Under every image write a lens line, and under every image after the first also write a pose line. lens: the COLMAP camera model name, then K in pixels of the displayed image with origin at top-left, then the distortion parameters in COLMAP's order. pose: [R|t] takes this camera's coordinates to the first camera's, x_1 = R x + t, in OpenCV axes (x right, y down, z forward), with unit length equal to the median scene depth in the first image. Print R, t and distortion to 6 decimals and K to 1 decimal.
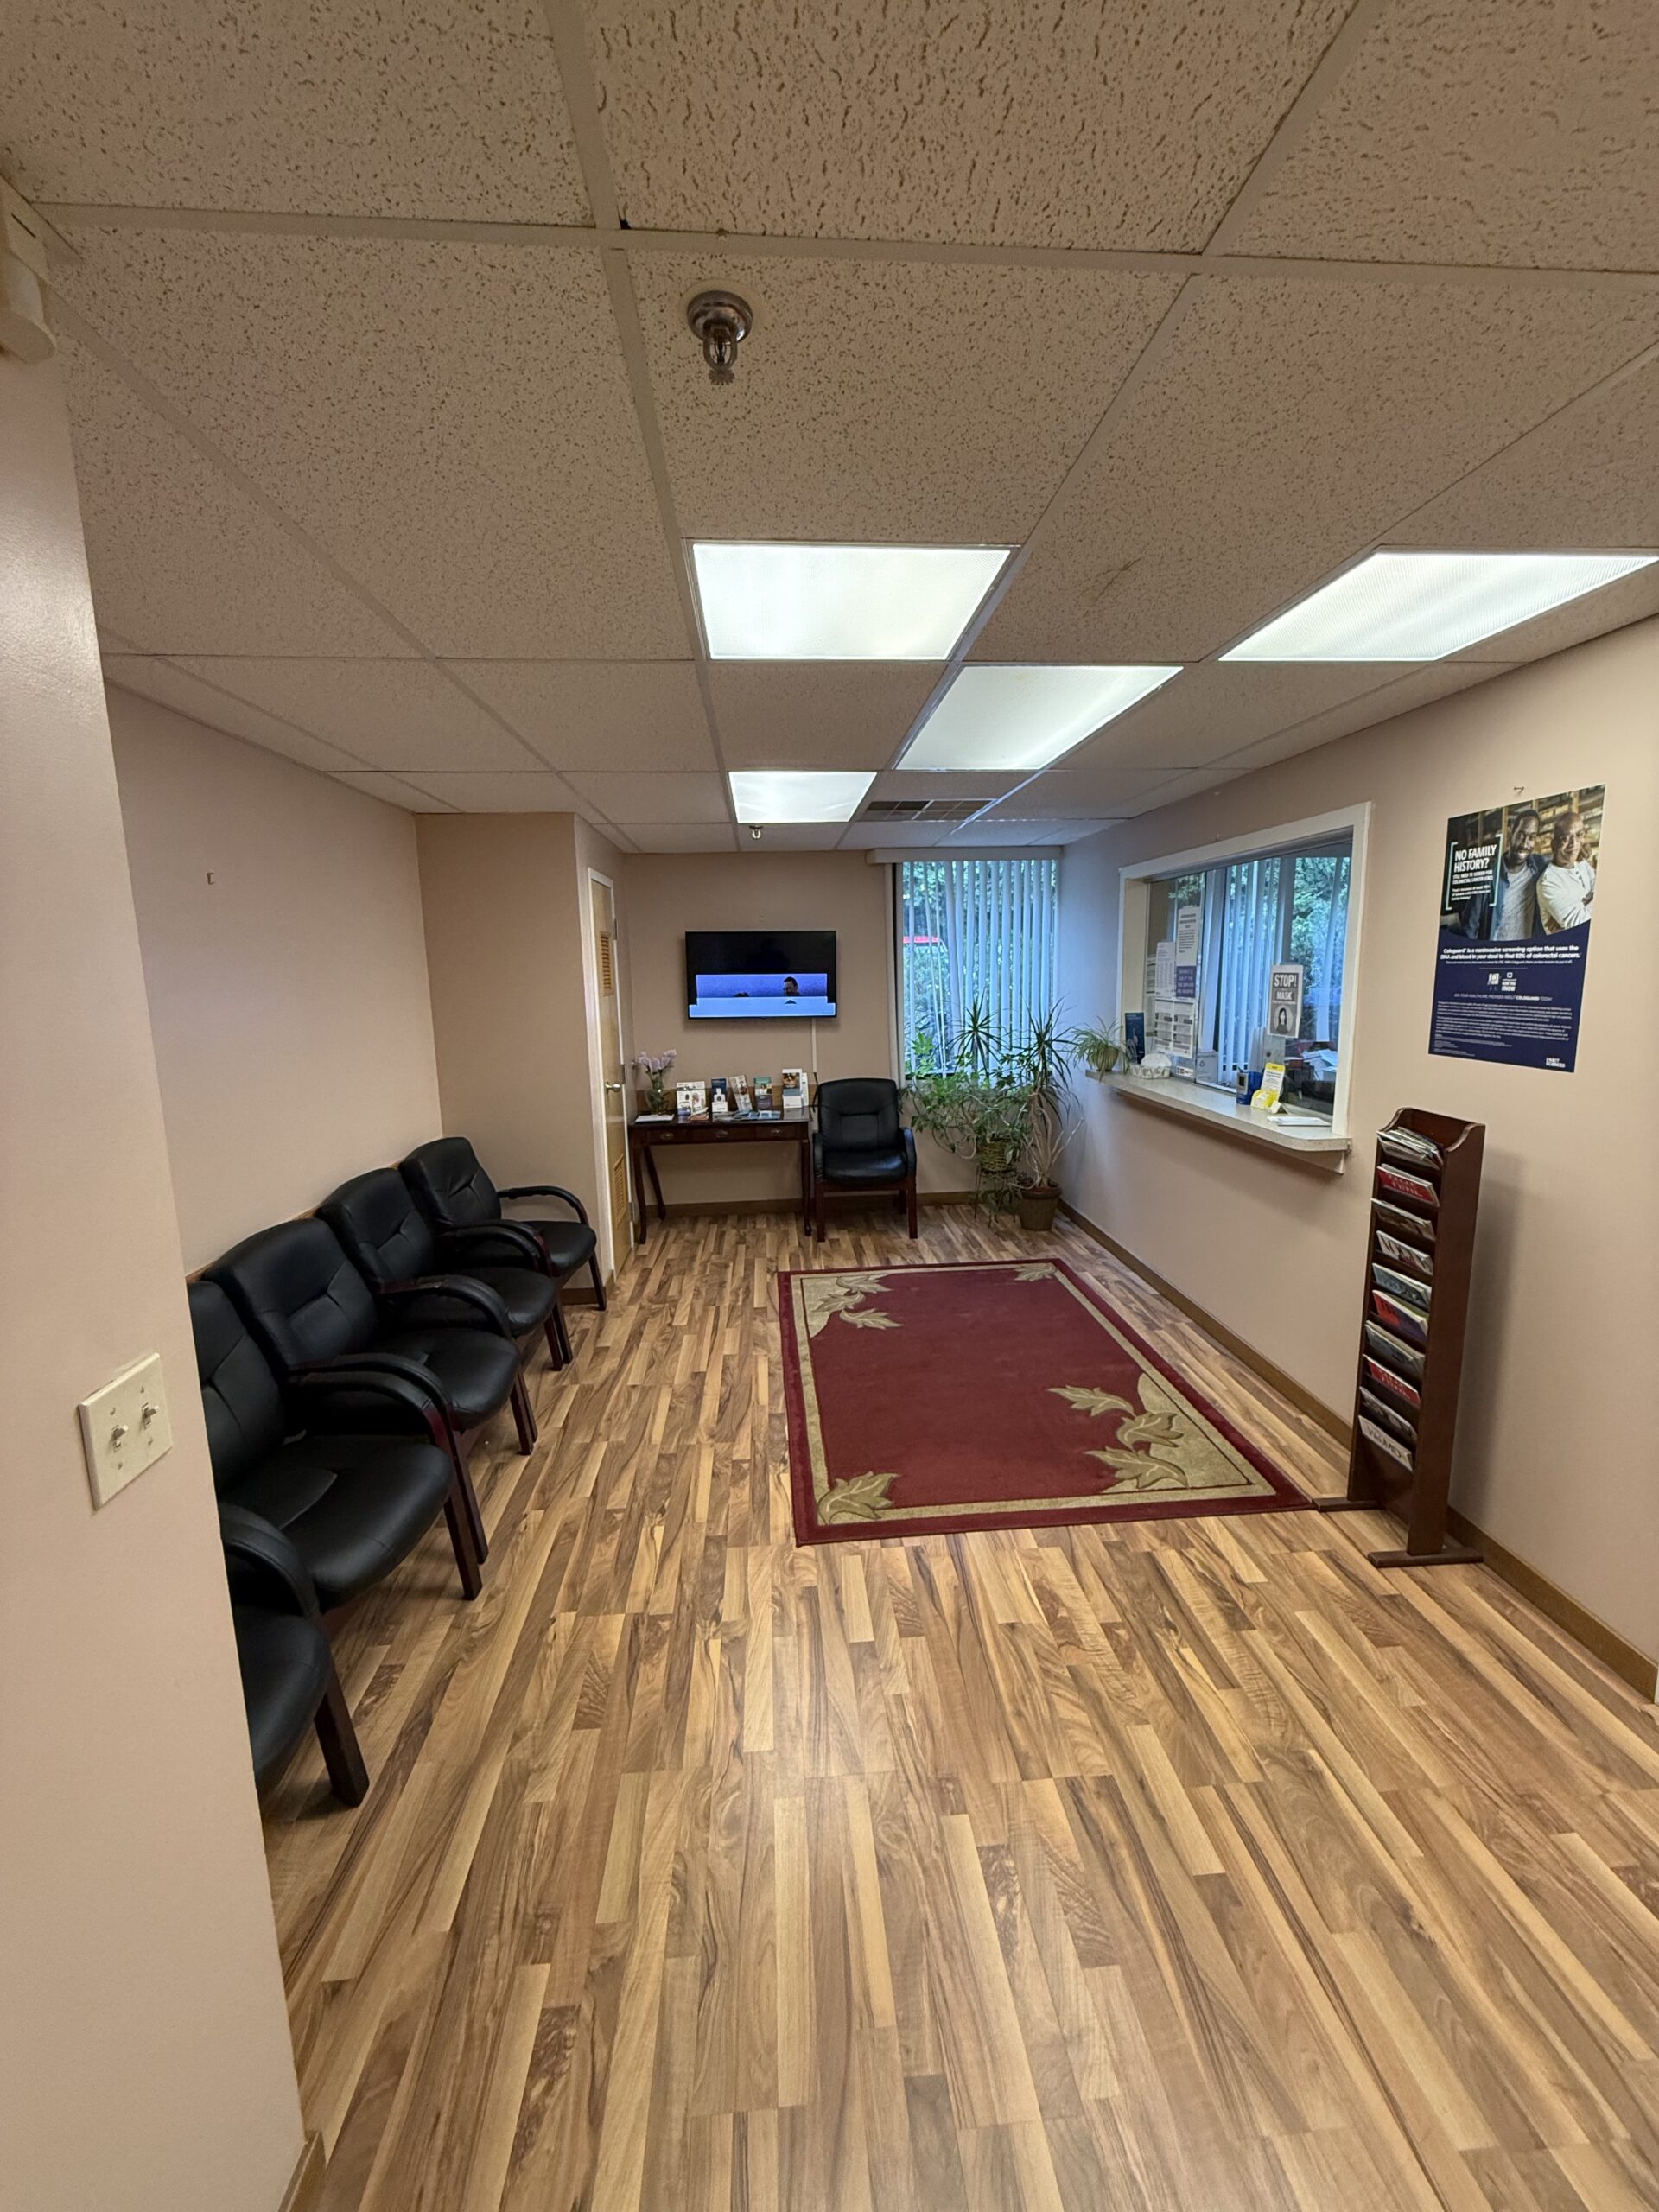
lens RADIAL K [[881.0, 0, 832.3], [0, 881.0, 1101.8], [0, 0, 1]] dist [-0.001994, 0.000320]
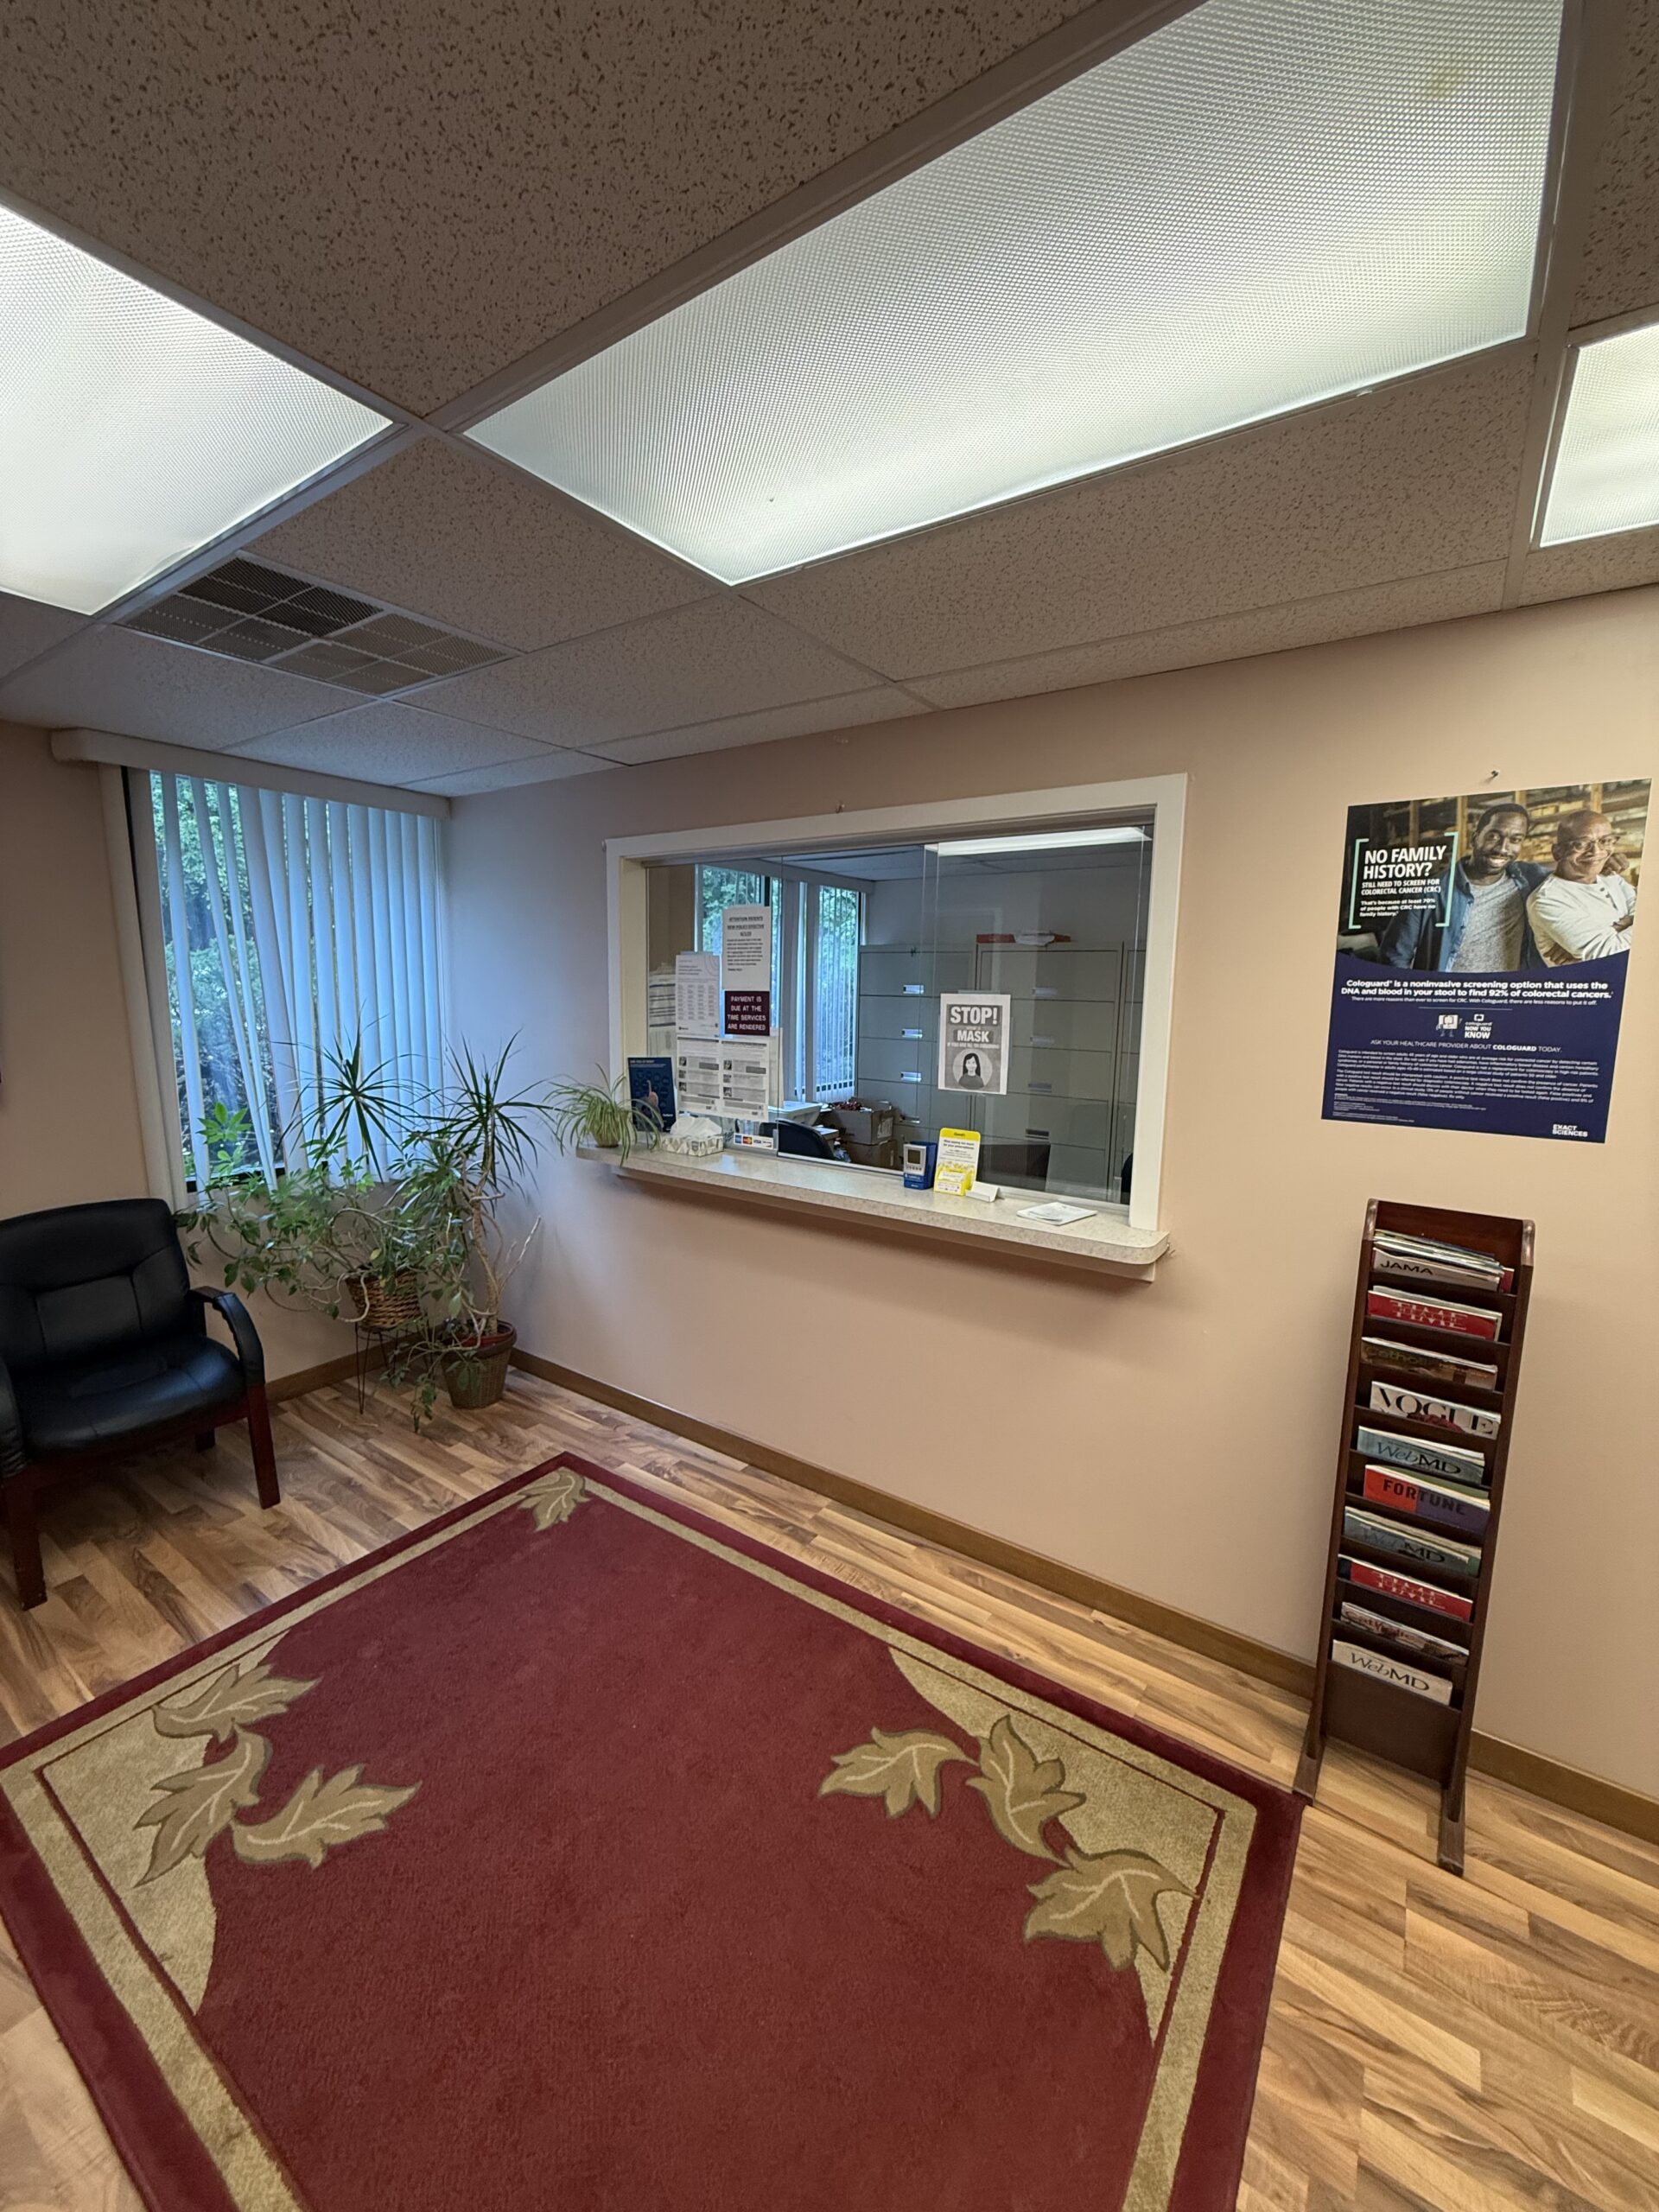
lens RADIAL K [[881.0, 0, 832.3], [0, 881.0, 1101.8], [0, 0, 1]] dist [-0.001994, 0.000320]
pose [[0.632323, -0.073927, 0.771170, -0.149129], [0.092286, 0.995536, 0.019765, -0.111229], [-0.769189, 0.058671, 0.636323, 0.764957]]
